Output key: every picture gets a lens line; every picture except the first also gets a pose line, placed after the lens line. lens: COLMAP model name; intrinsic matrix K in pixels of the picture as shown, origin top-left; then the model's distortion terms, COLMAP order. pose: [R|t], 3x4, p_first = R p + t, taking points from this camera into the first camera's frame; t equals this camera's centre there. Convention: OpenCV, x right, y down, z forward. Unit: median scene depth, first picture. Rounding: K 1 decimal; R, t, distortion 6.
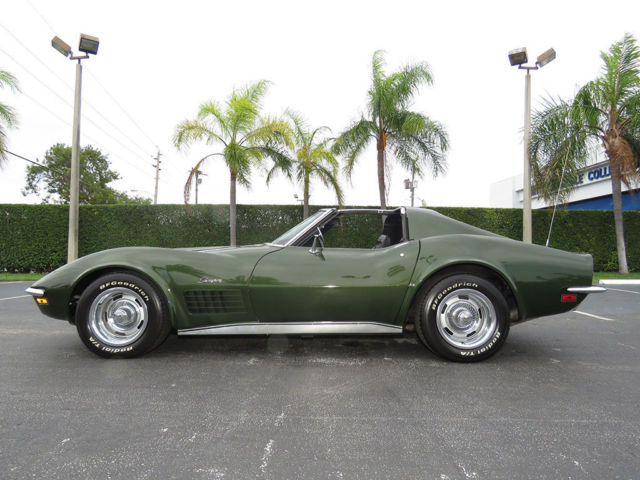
lens RADIAL K [[410.3, 0, 315.2], [0, 410.3, 241.4], [0, 0, 1]] dist [-0.004578, -0.002094]
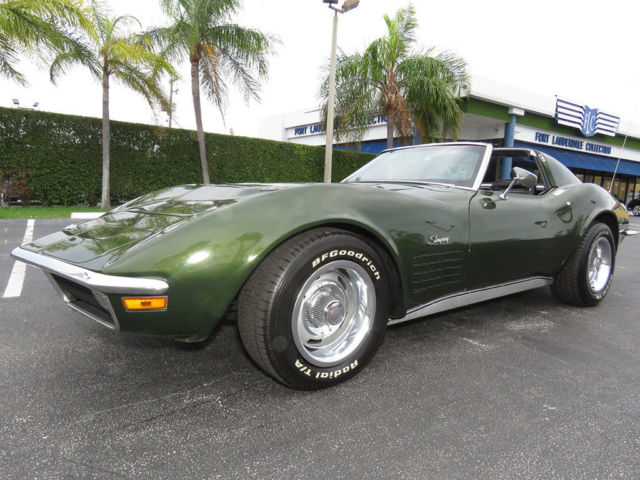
lens RADIAL K [[410.3, 0, 314.8], [0, 410.3, 238.6], [0, 0, 1]] dist [-0.004578, -0.002094]
pose [[0.801936, -0.044761, 0.595730, -0.186907], [-0.053398, 0.987827, 0.146103, 0.001707], [-0.595018, -0.148976, 0.789784, 0.136583]]
